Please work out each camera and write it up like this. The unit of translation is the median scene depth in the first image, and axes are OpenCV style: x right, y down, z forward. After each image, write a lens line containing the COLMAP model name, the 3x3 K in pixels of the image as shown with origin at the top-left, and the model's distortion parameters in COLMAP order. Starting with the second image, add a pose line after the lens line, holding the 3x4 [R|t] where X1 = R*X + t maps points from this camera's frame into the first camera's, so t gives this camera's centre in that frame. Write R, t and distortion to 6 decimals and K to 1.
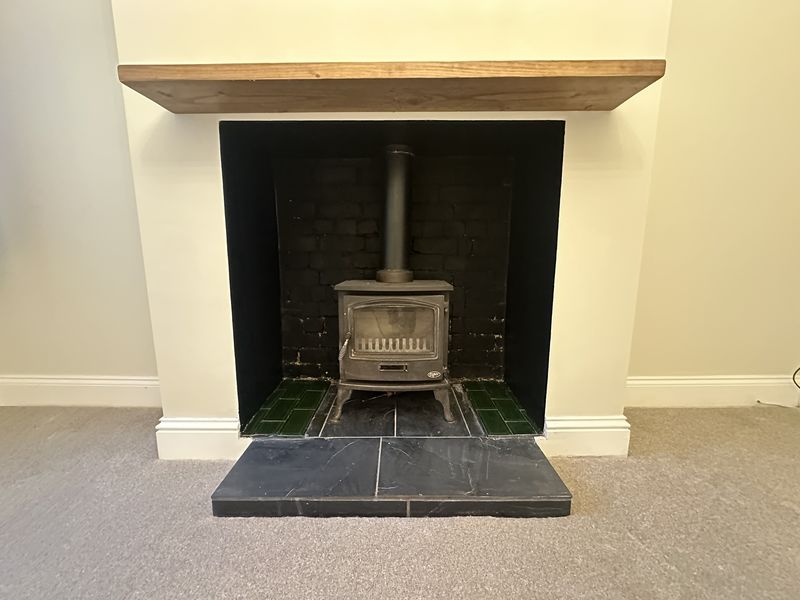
lens RADIAL K [[318.9, 0, 397.4], [0, 318.9, 303.9], [0, 0, 1]] dist [0.002155, 0.000894]
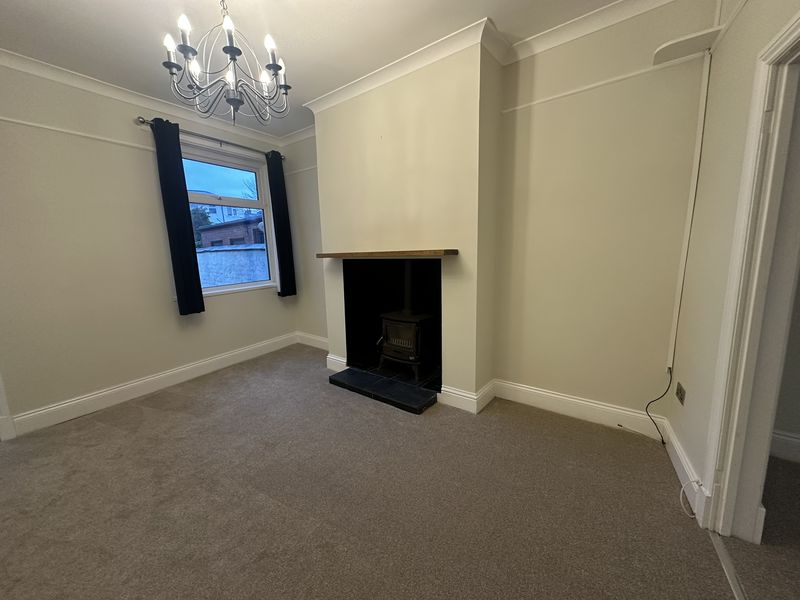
lens RADIAL K [[317.3, 0, 400.3], [0, 317.3, 301.4], [0, 0, 1]] dist [0.003268, 0.000166]
pose [[0.790843, 0.079283, -0.606862, 1.503941], [-0.089004, 0.995931, 0.014126, -0.222247], [0.605512, 0.042841, 0.794682, -0.932365]]
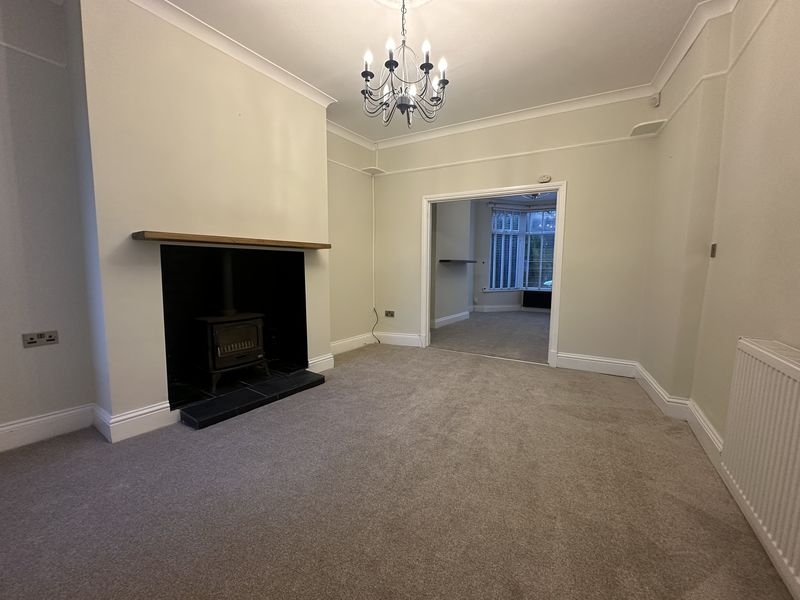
lens RADIAL K [[319.5, 0, 406.0], [0, 319.5, 300.1], [0, 0, 1]] dist [-0.000170, 0.000013]
pose [[0.570163, -0.077453, 0.817872, -1.146859], [0.148651, 0.988839, -0.009985, 0.018362], [-0.807971, 0.127270, 0.575313, -1.170285]]
